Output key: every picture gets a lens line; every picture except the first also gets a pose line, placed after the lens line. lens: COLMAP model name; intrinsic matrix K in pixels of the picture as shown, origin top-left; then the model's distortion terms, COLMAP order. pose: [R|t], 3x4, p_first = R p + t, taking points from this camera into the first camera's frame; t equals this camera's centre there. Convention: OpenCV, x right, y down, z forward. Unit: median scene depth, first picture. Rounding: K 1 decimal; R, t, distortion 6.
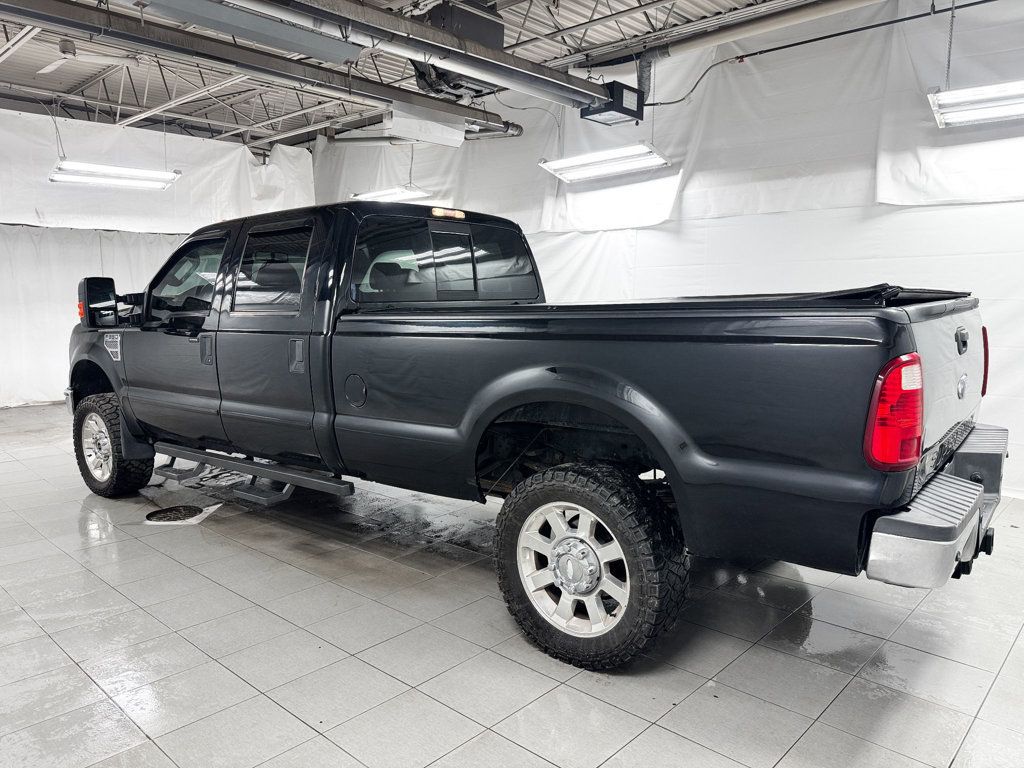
lens RADIAL K [[727.3, 0, 512.0], [0, 727.3, 384.0], [0, 0, 1]] dist [-0.001273, -0.008014]
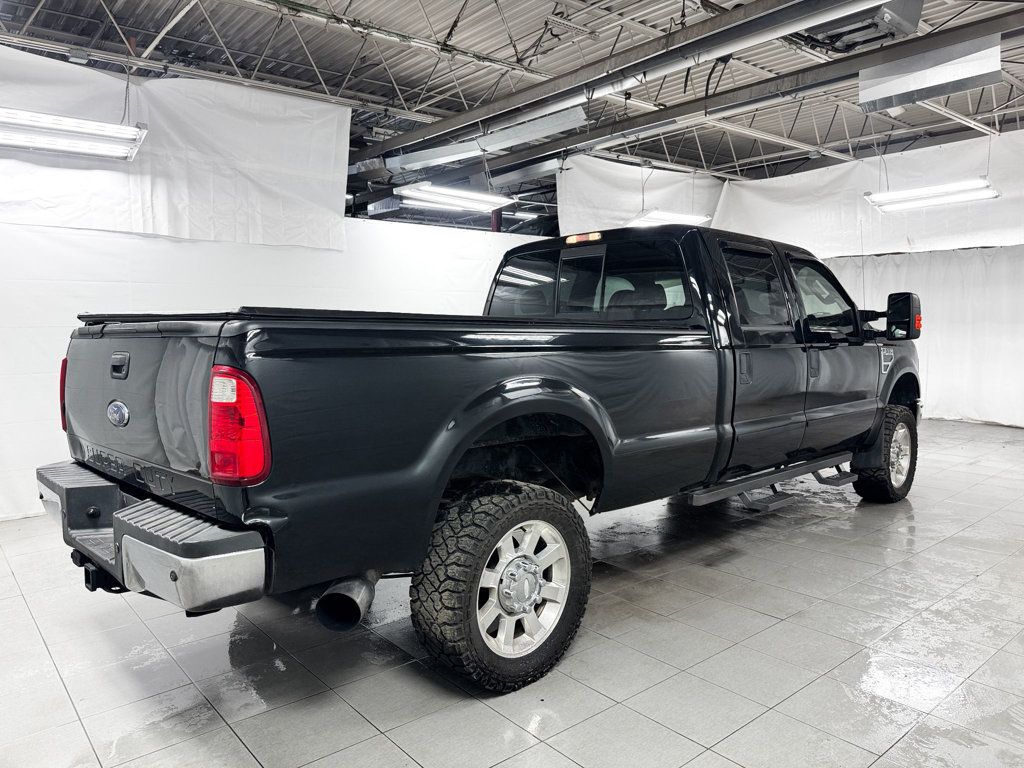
lens RADIAL K [[727.3, 0, 512.0], [0, 727.3, 384.0], [0, 0, 1]] dist [-0.001273, -0.008014]
pose [[-0.136899, 0.084690, -0.986958, 0.531610], [-0.109379, 0.988954, 0.100033, -0.066755], [0.984528, 0.121647, -0.126124, 0.579548]]
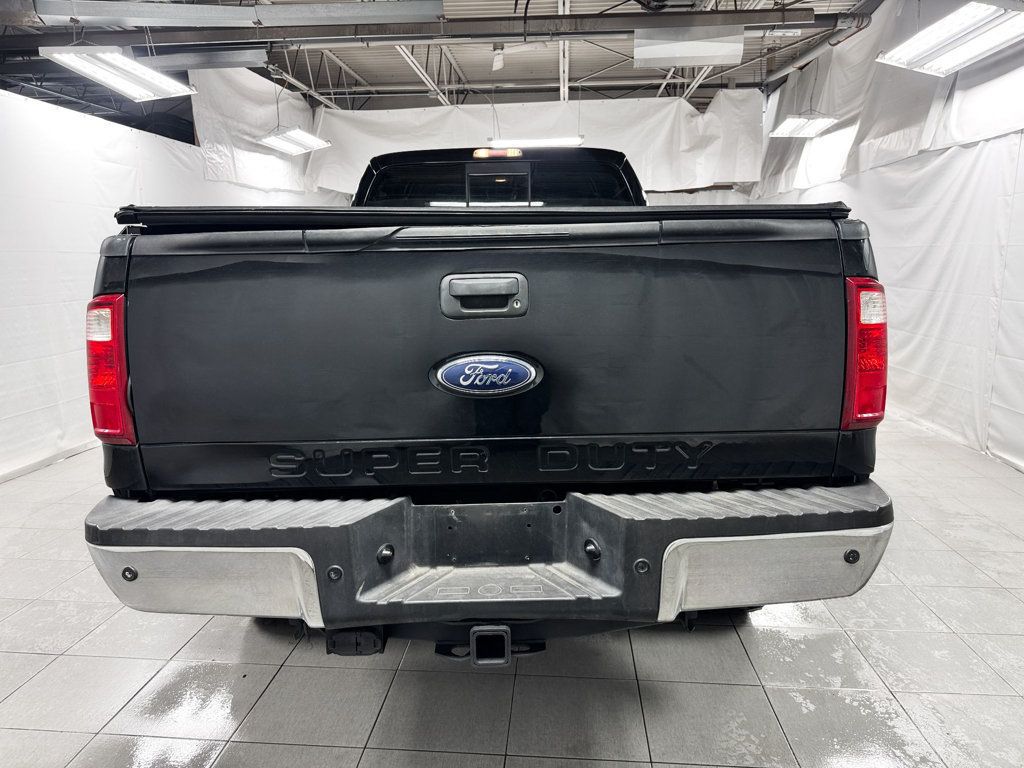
lens RADIAL K [[727.3, 0, 512.0], [0, 727.3, 384.0], [0, 0, 1]] dist [-0.001273, -0.008014]
pose [[0.624041, 0.124495, -0.771410, 0.380861], [-0.081005, 0.992214, 0.094600, -0.014555], [0.777182, 0.003453, 0.629267, 0.229229]]
